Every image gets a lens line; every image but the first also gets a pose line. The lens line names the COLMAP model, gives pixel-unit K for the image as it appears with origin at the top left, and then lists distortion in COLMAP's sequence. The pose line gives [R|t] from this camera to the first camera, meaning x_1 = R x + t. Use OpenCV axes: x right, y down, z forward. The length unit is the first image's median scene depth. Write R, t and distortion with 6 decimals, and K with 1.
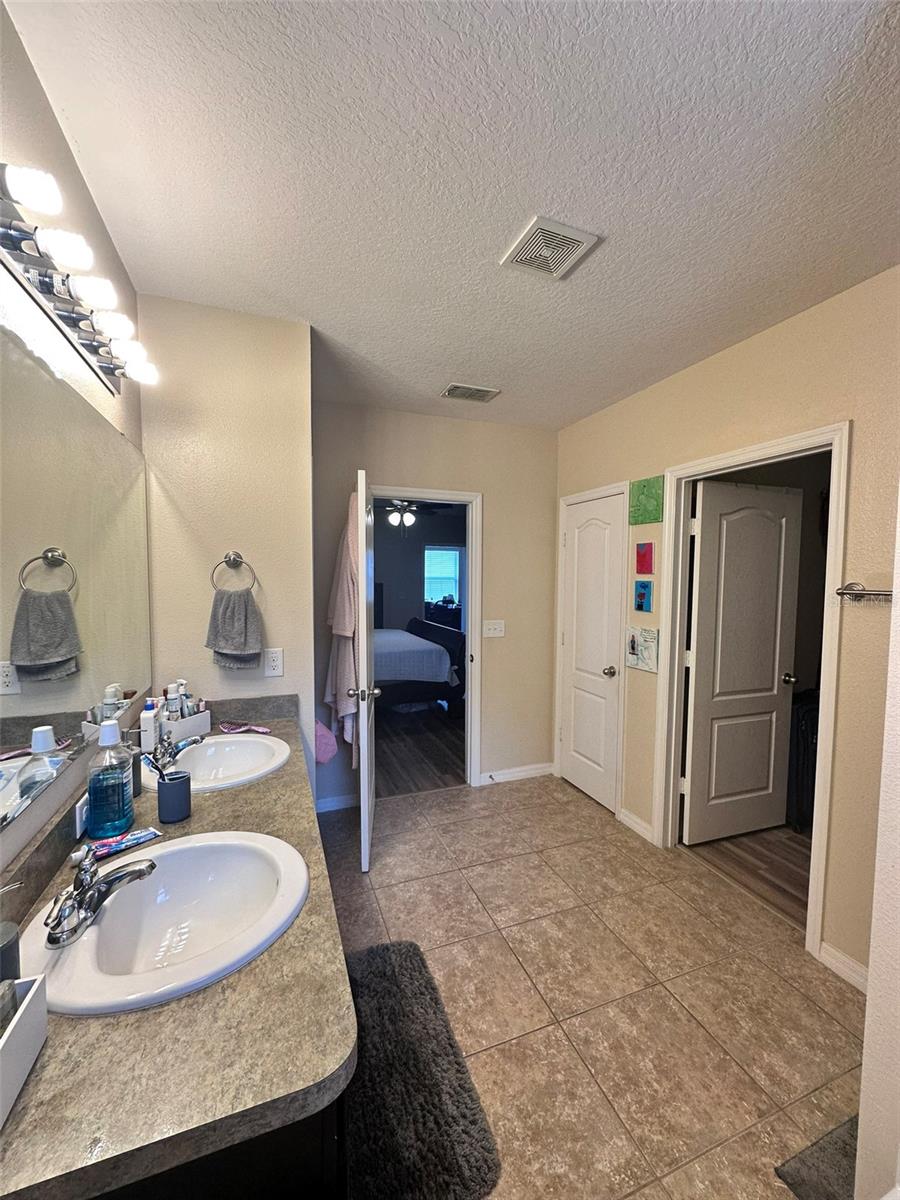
lens RADIAL K [[477.1, 0, 450.0], [0, 477.1, 600.0], [0, 0, 1]] dist [-0.004843, 0.000450]
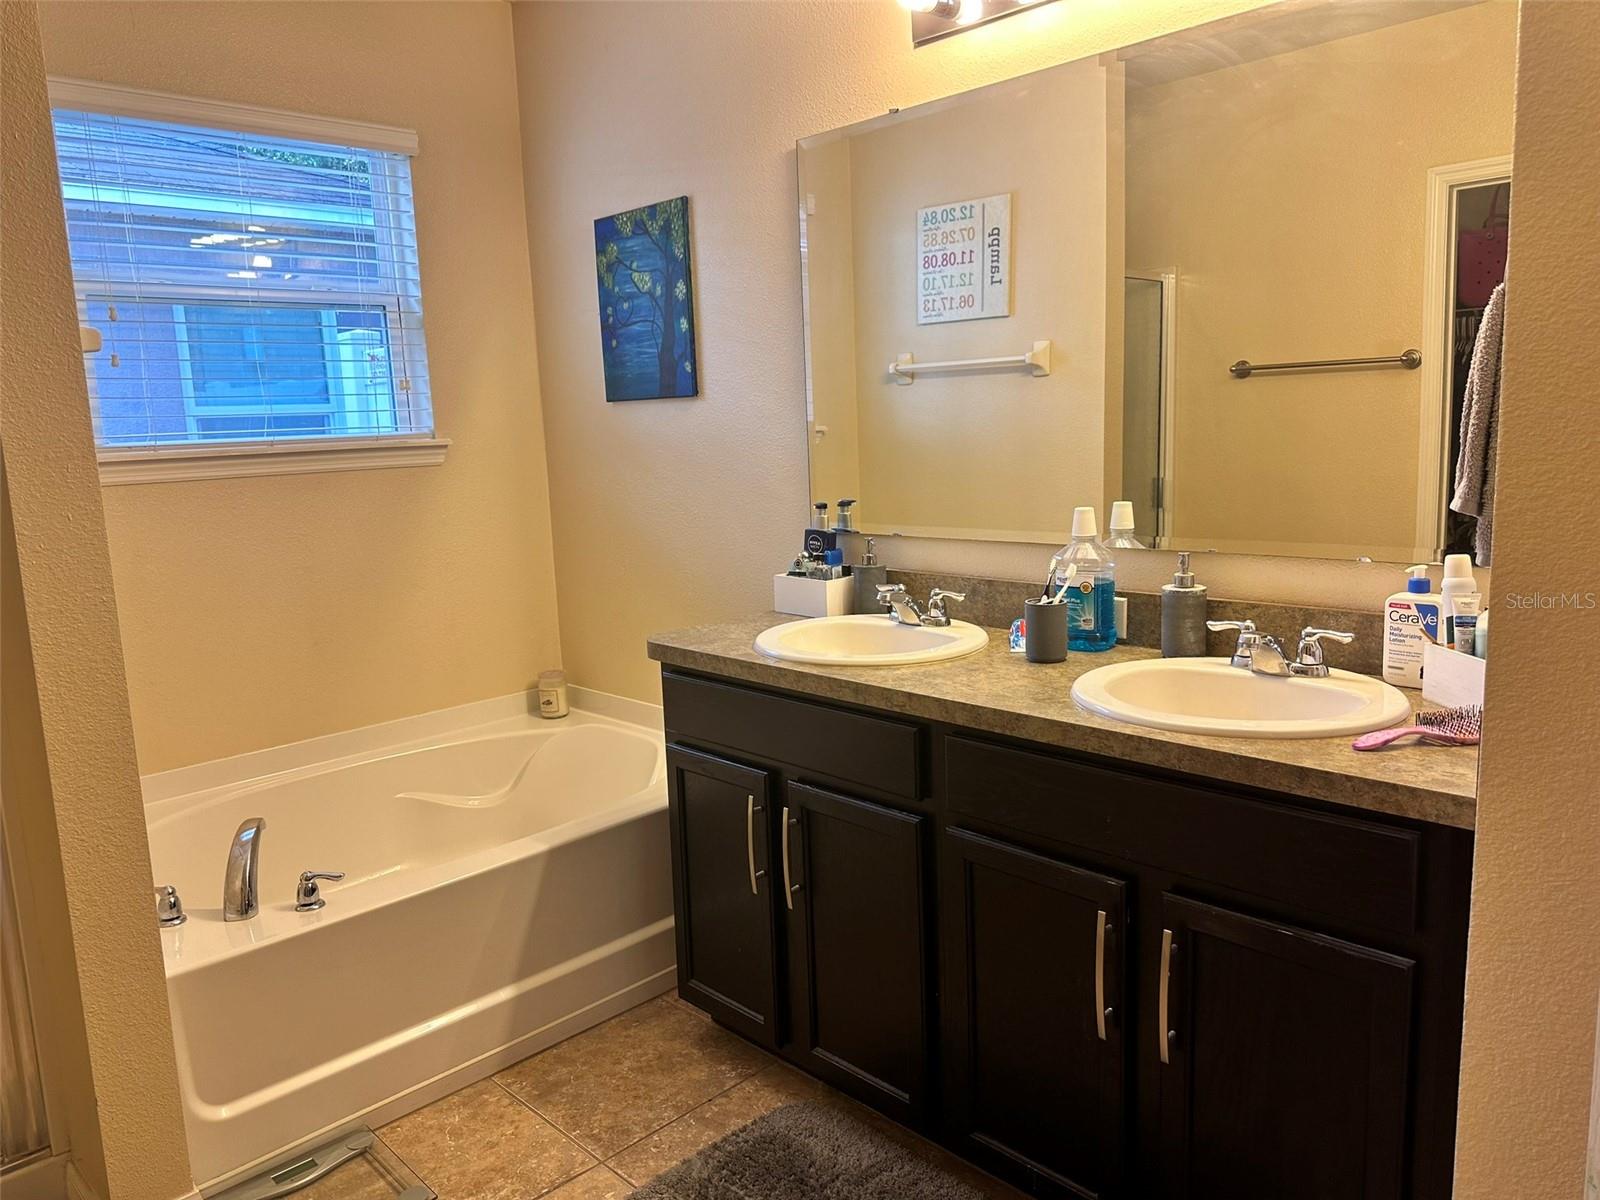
lens RADIAL K [[1132.6, 0, 800.0], [0, 1132.6, 600.0], [0, 0, 1]] dist [0.101477, -0.167751]
pose [[-0.914873, 0.092433, -0.393018, 0.406637], [0.012754, 0.979571, 0.200695, 0.025067], [0.403540, 0.178598, -0.897362, 2.336547]]
